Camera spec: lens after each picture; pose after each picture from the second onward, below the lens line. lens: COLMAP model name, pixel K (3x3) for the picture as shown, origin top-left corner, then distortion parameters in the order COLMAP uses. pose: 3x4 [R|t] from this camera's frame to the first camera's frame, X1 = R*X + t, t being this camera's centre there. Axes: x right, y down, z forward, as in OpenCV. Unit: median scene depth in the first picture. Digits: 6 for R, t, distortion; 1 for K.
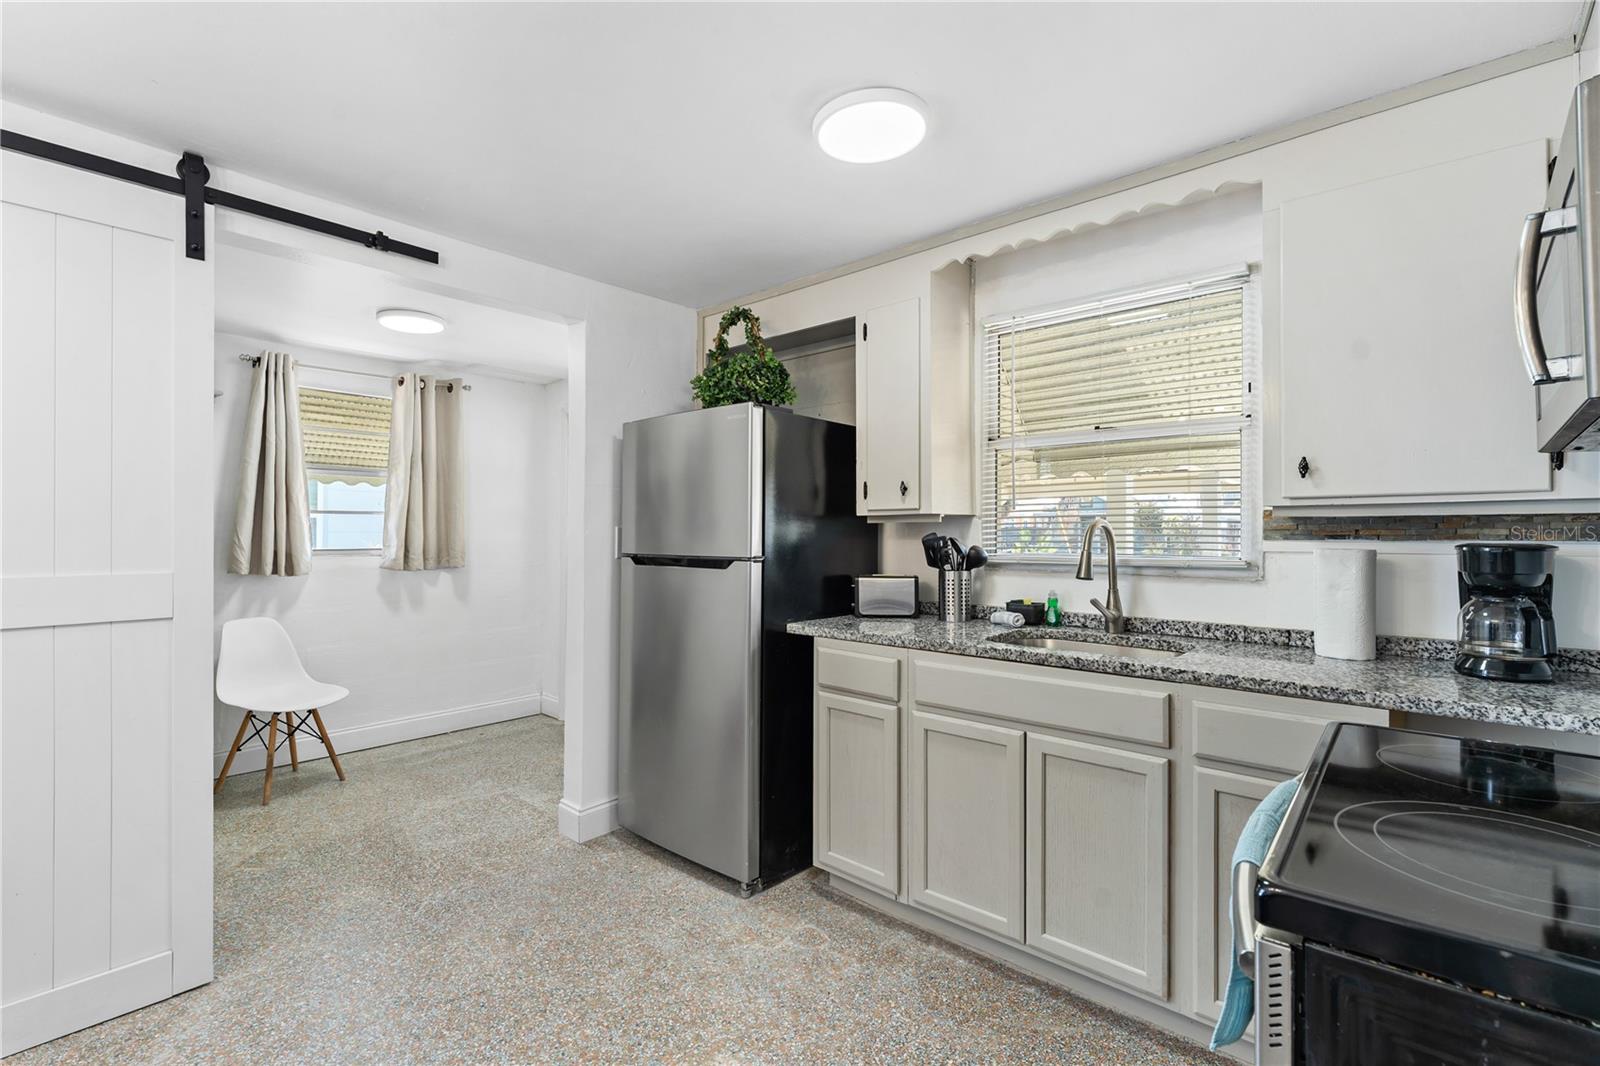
lens RADIAL K [[715.9, 0, 800.0], [0, 715.9, 533.0], [0, 0, 1]] dist [0.000519, 0.000189]
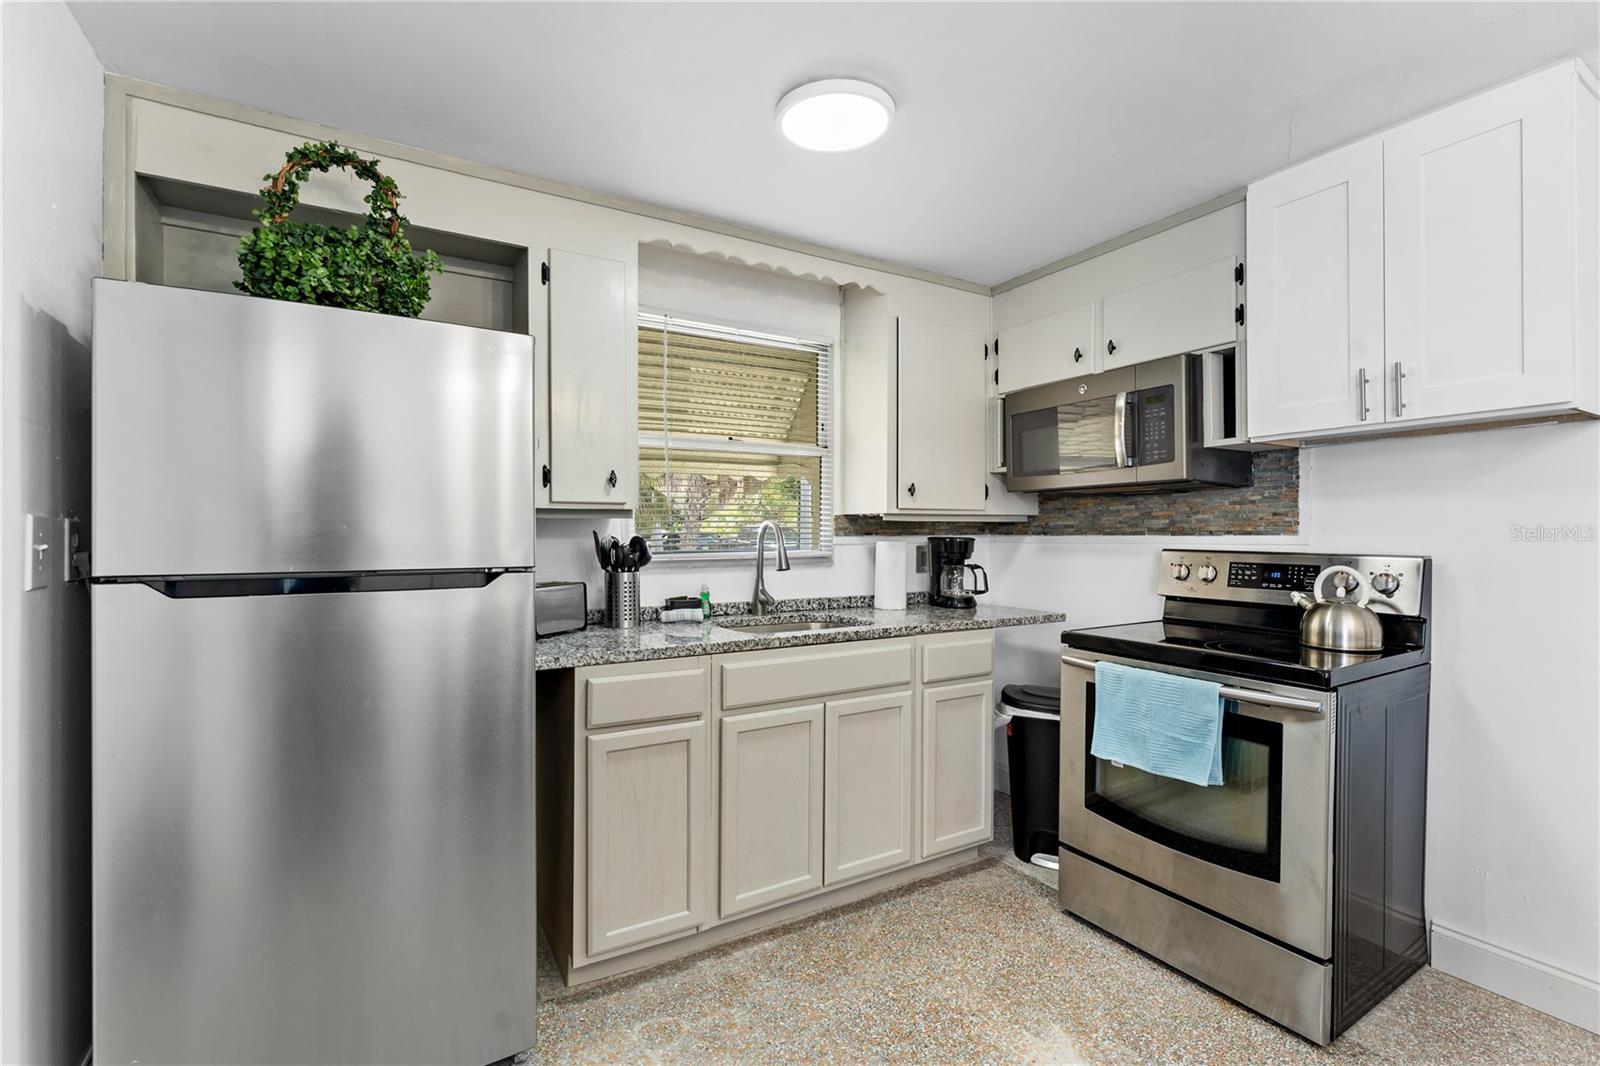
lens RADIAL K [[714.1, 0, 796.7], [0, 714.1, 535.5], [0, 0, 1]] dist [-0.001677, -0.000152]
pose [[0.304036, -0.005206, 0.952646, -0.698444], [-0.002158, 0.999979, 0.006153, -0.000101], [-0.952658, -0.003927, 0.304019, 0.608533]]
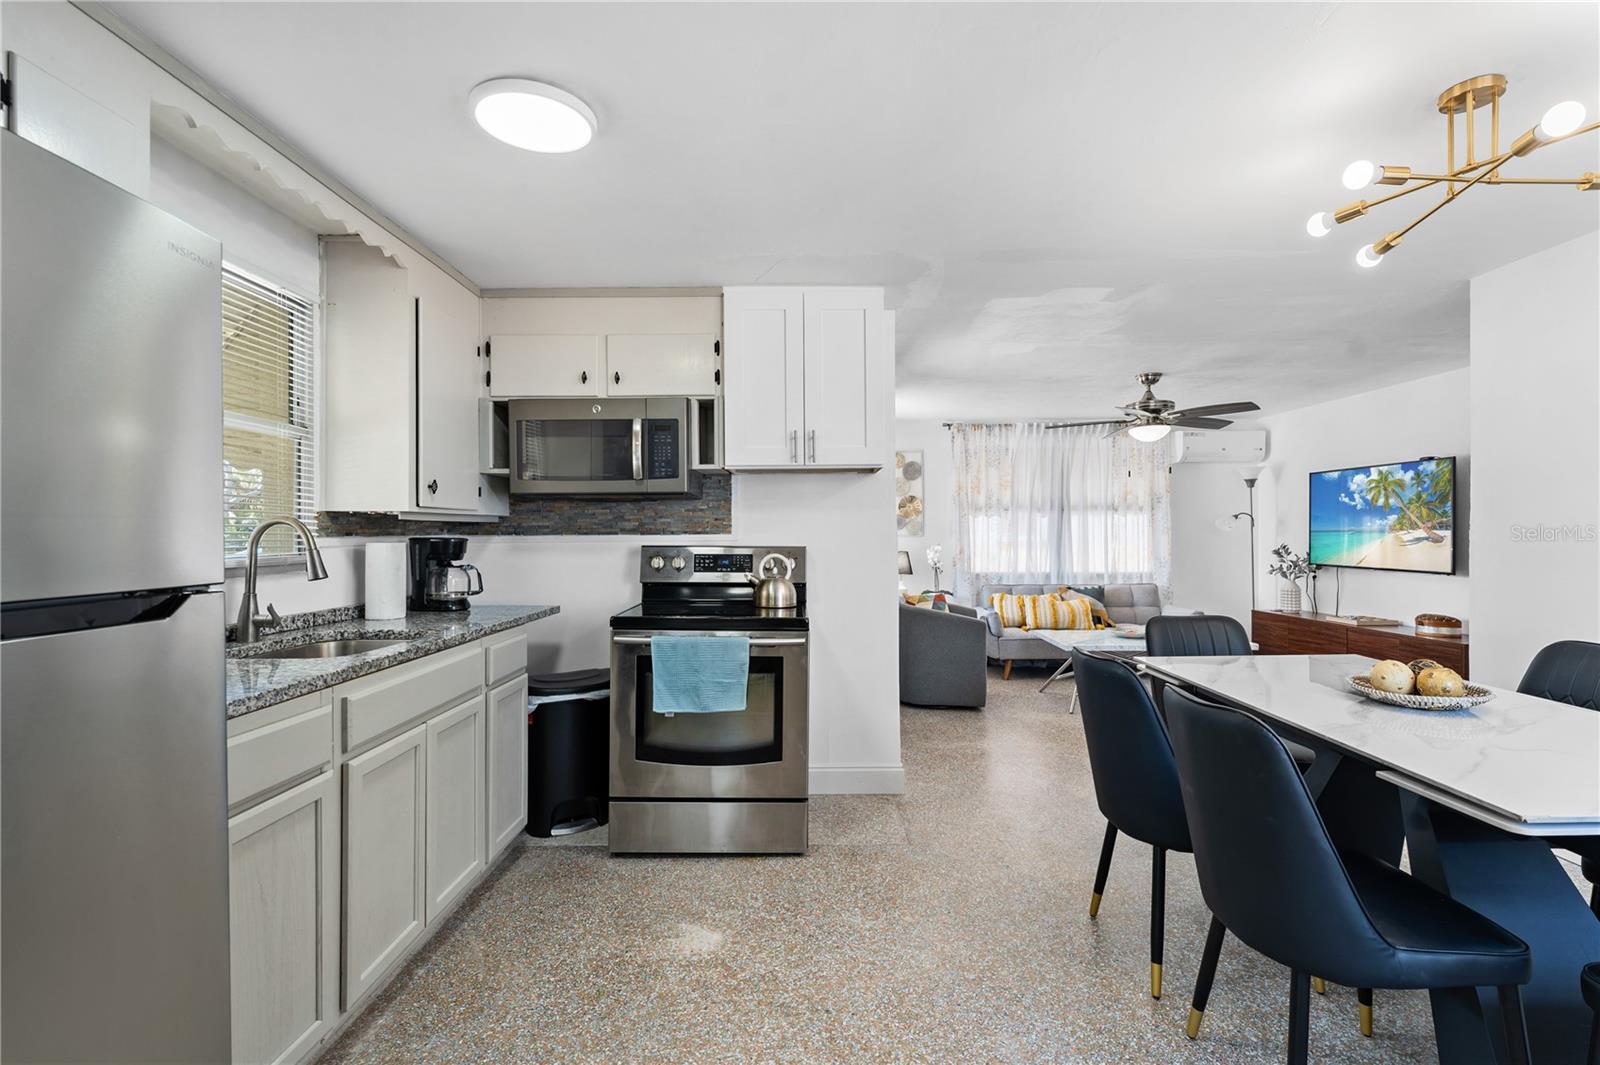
lens RADIAL K [[714.1, 0, 796.7], [0, 714.1, 535.0], [0, 0, 1]] dist [-0.001677, -0.000152]
pose [[-0.655138, -0.002493, 0.755505, -0.716349], [-0.001458, 0.999997, 0.002036, 0.002661], [-0.755508, 0.000233, -0.655140, 1.115445]]
